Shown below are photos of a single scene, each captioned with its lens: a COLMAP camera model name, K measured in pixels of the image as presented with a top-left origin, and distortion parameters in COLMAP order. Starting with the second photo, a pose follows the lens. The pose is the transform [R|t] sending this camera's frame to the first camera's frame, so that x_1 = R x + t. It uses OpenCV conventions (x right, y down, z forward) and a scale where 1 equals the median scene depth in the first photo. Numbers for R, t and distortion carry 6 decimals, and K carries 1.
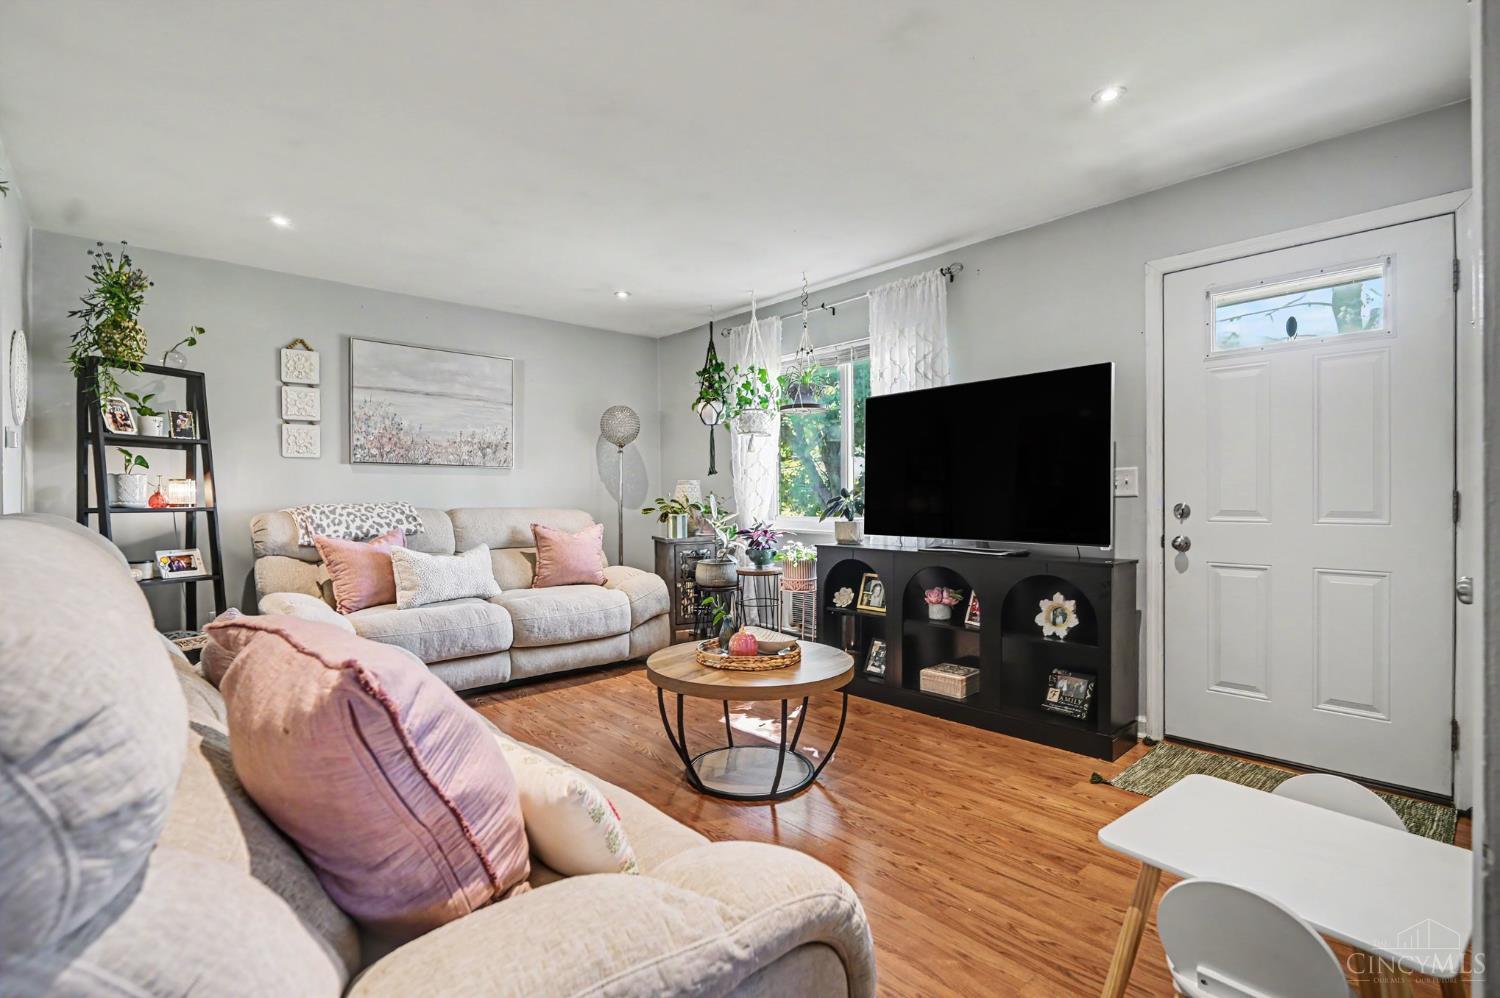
lens RADIAL K [[695.2, 0, 750.0], [0, 695.2, 499.0], [0, 0, 1]] dist [0.000885, -0.000182]
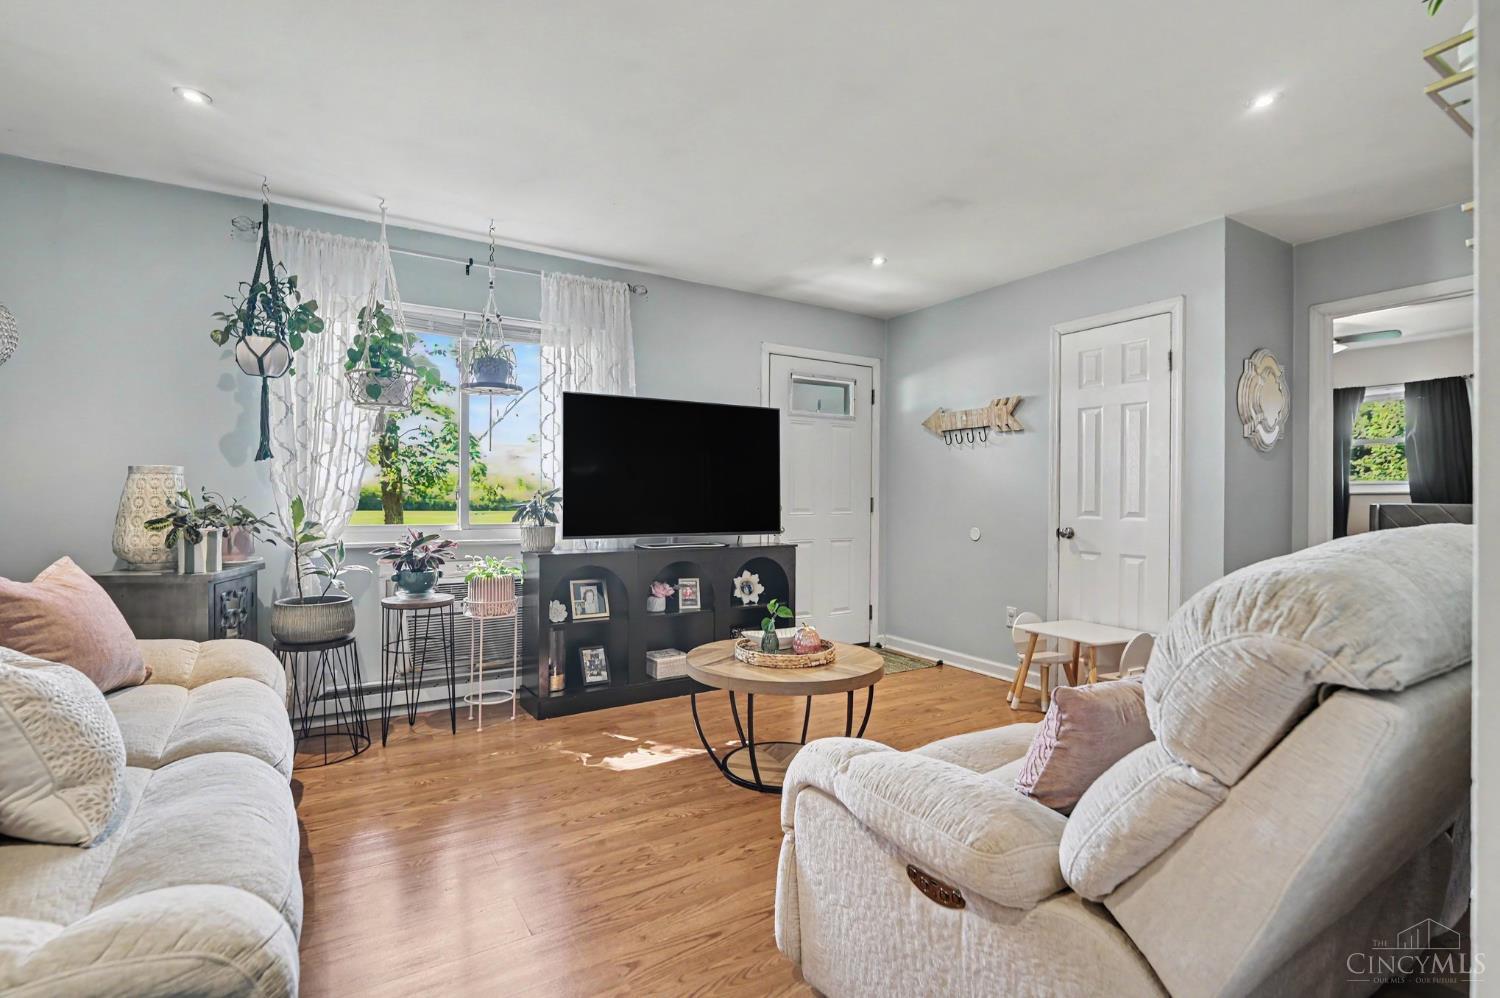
lens RADIAL K [[704.9, 0, 750.0], [0, 704.9, 499.0], [0, 0, 1]] dist [-0.001428, -0.001207]
pose [[0.171396, 0.004204, 0.985193, -0.797868], [-0.002518, 0.999989, -0.003829, 0.000657], [-0.985199, -0.001825, 0.171405, 0.669649]]
